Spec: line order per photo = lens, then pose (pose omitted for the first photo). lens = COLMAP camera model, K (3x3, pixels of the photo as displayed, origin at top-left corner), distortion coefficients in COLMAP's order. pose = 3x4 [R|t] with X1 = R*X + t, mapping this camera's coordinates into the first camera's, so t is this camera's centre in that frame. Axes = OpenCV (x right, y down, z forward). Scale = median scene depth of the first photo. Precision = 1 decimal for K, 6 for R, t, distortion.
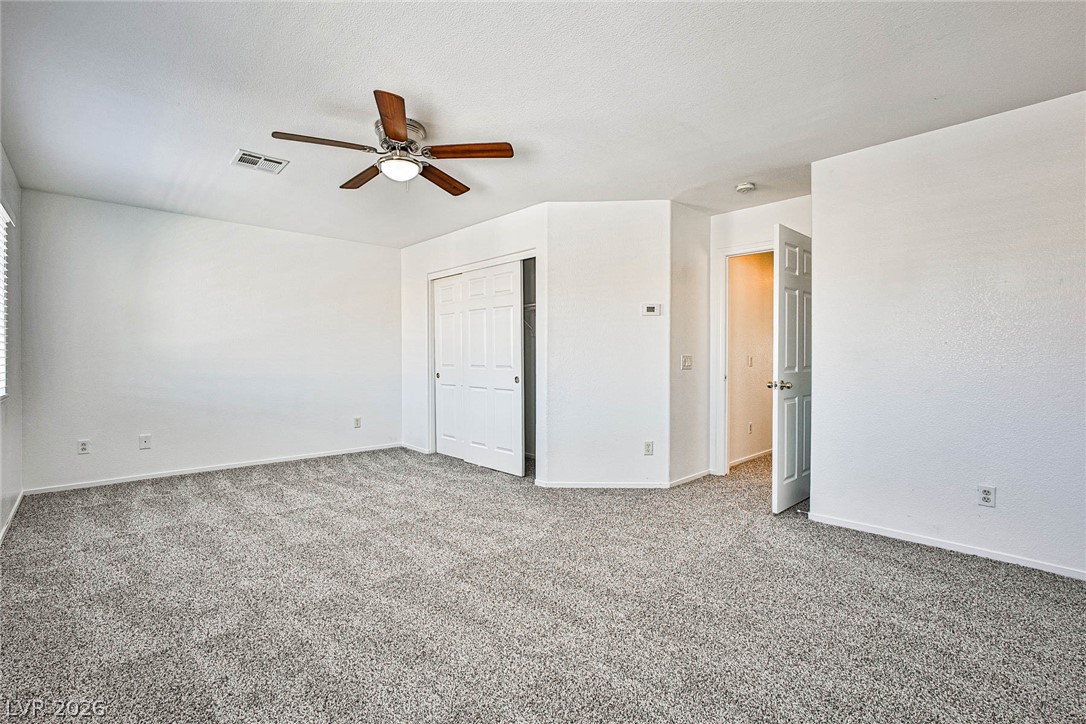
lens RADIAL K [[483.9, 0, 542.0], [0, 483.9, 359.2], [0, 0, 1]] dist [-0.035924, 0.012656]
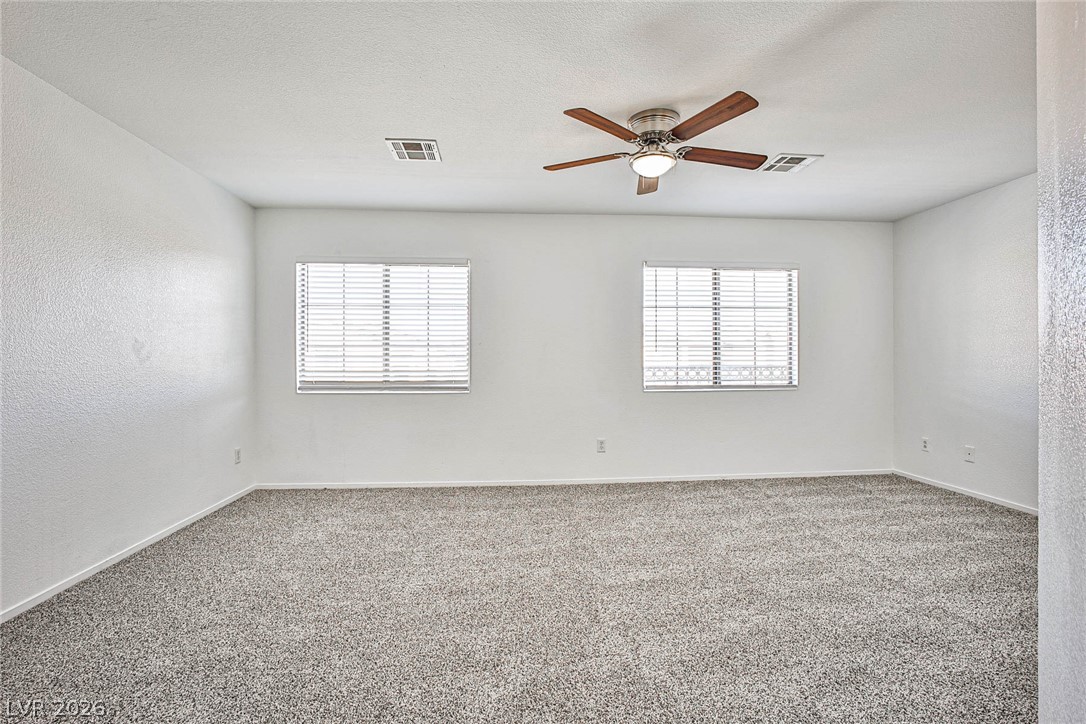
lens RADIAL K [[483.9, 0, 542.0], [0, 483.9, 359.2], [0, 0, 1]] dist [-0.035924, 0.012656]
pose [[-0.633773, -0.002112, -0.773517, 0.474855], [-0.004173, 0.999991, 0.000689, -0.003488], [0.773508, 0.003664, -0.633776, 1.186499]]
